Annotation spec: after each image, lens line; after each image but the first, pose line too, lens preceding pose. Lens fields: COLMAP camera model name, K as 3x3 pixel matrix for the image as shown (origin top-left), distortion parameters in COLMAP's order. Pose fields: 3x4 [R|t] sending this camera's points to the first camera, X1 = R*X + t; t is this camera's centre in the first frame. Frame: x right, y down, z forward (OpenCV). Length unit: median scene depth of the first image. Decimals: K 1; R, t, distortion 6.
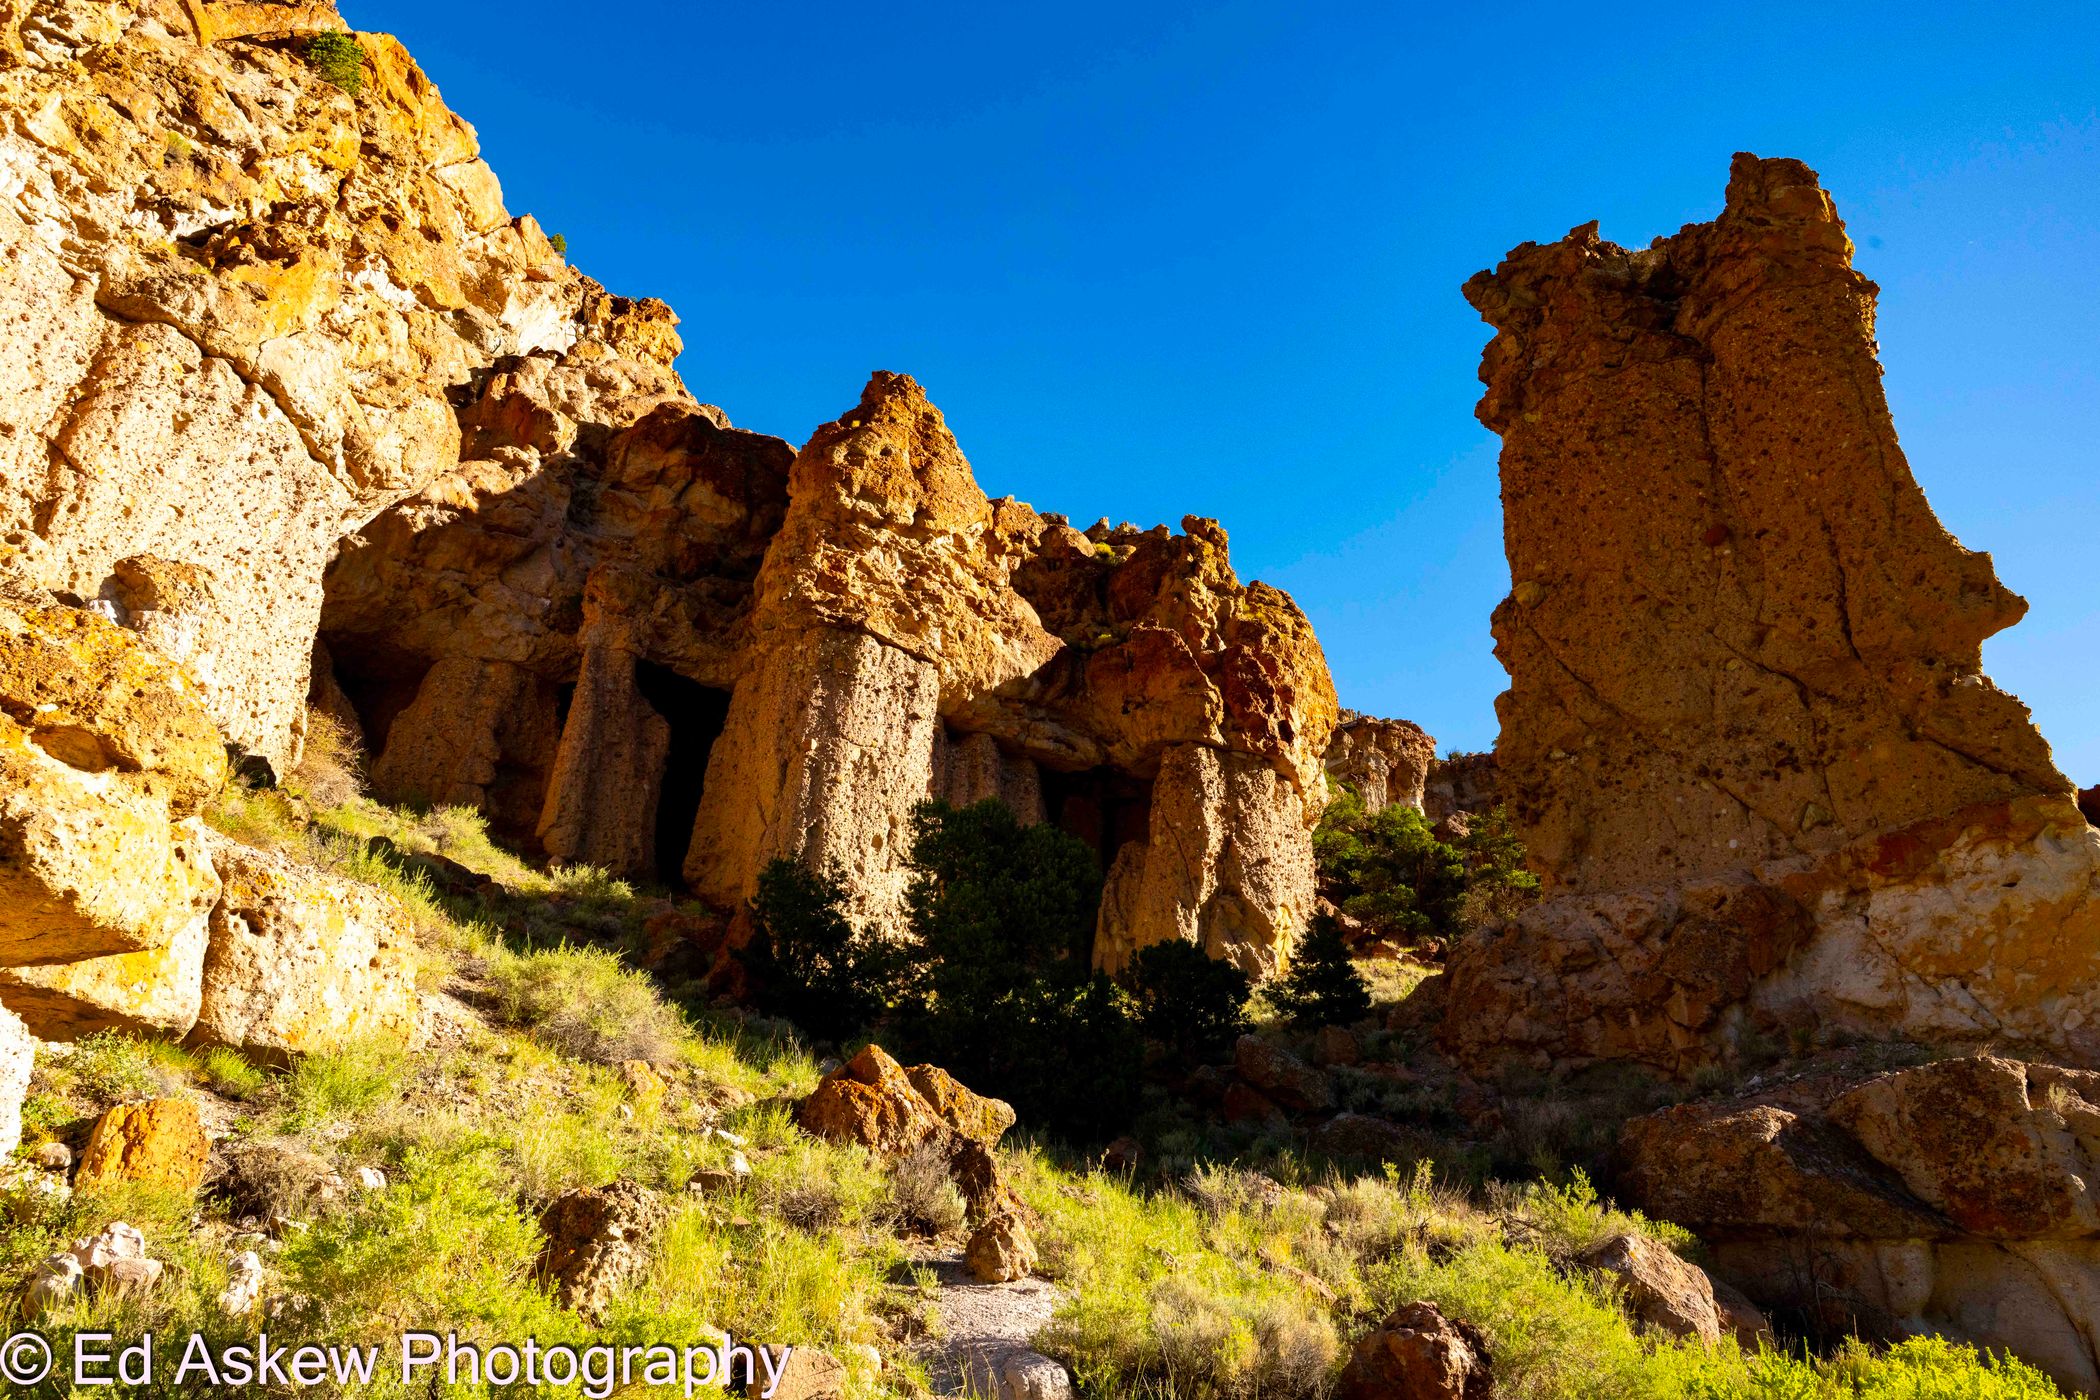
lens RADIAL K [[1413.2, 0, 1053.8], [0, 1413.2, 710.2], [0, 0, 1]] dist [-0.003226, 0.000862]
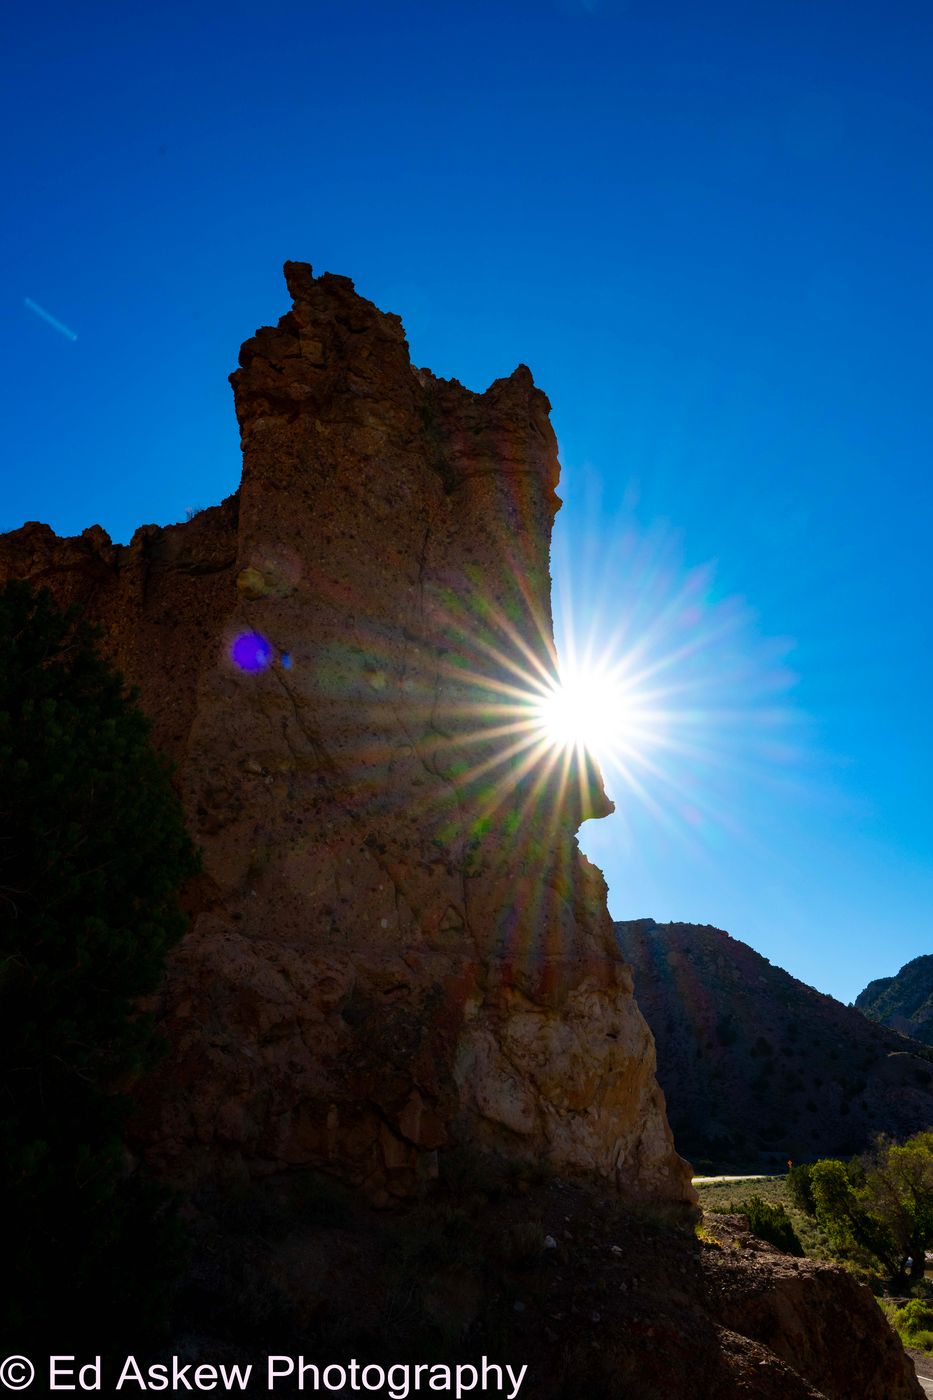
lens RADIAL K [[942.1, 0, 468.3], [0, 942.1, 694.1], [0, 0, 1]] dist [-0.003226, 0.000862]
pose [[0.299520, 0.395163, 0.868409, -0.090676], [-0.378735, 0.884655, -0.271927, 0.069421], [-0.875698, -0.247450, 0.414634, 0.449775]]
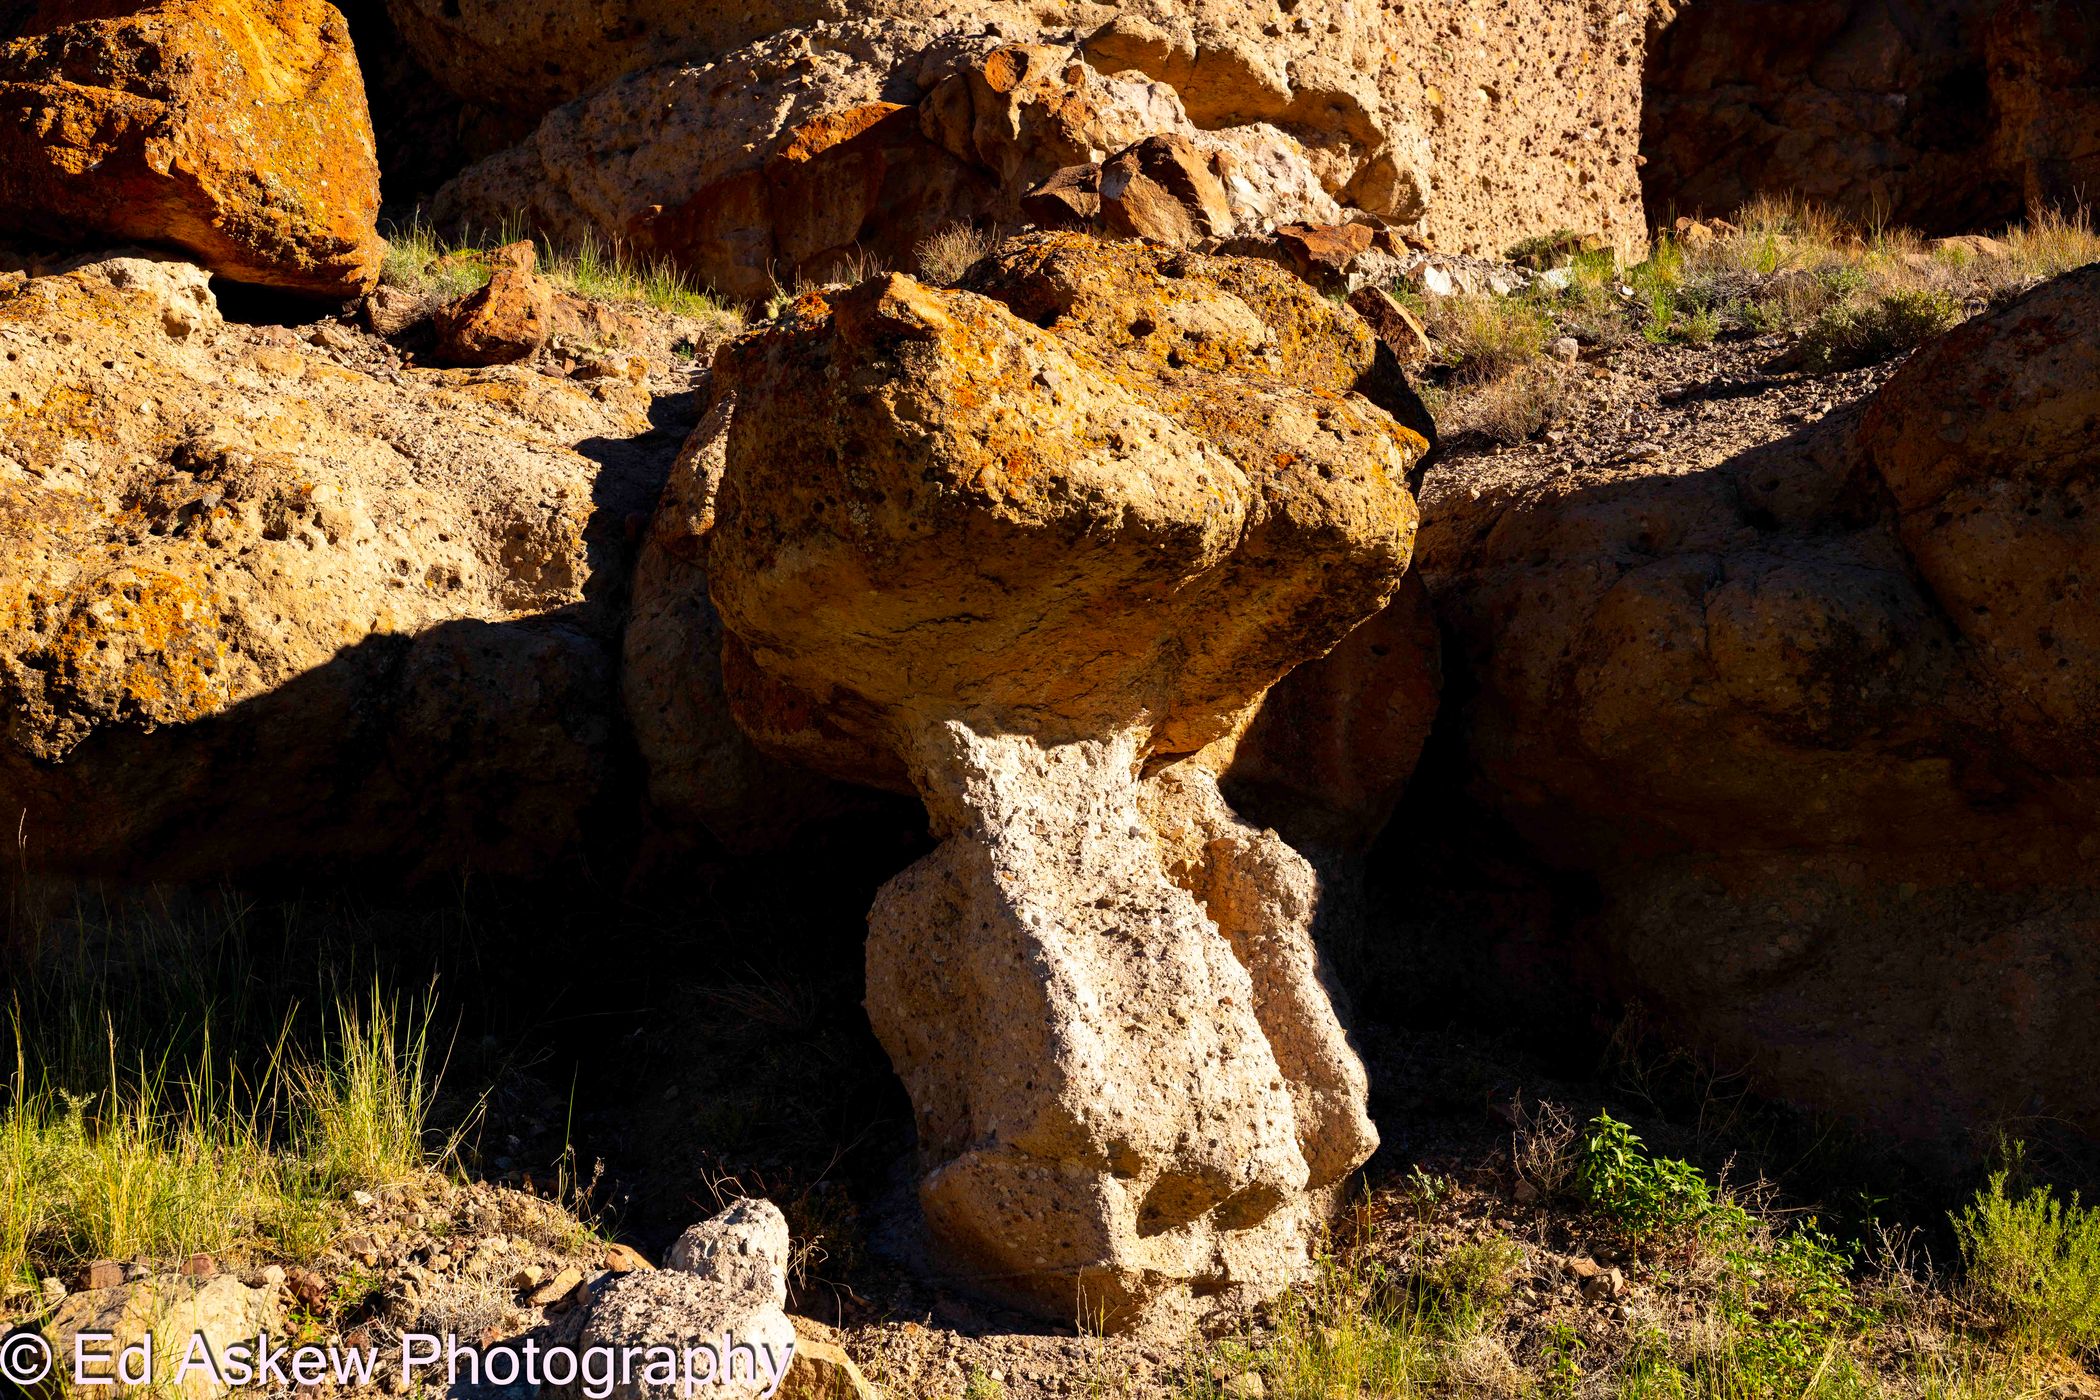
lens RADIAL K [[2808.4, 0, 1049.4], [0, 2808.4, 704.8], [0, 0, 1]] dist [0.012252, -0.033628]
pose [[0.878071, -0.152582, -0.453554, -0.210710], [0.223931, 0.968640, 0.107662, -0.044920], [0.422903, -0.196100, 0.884702, -0.083417]]
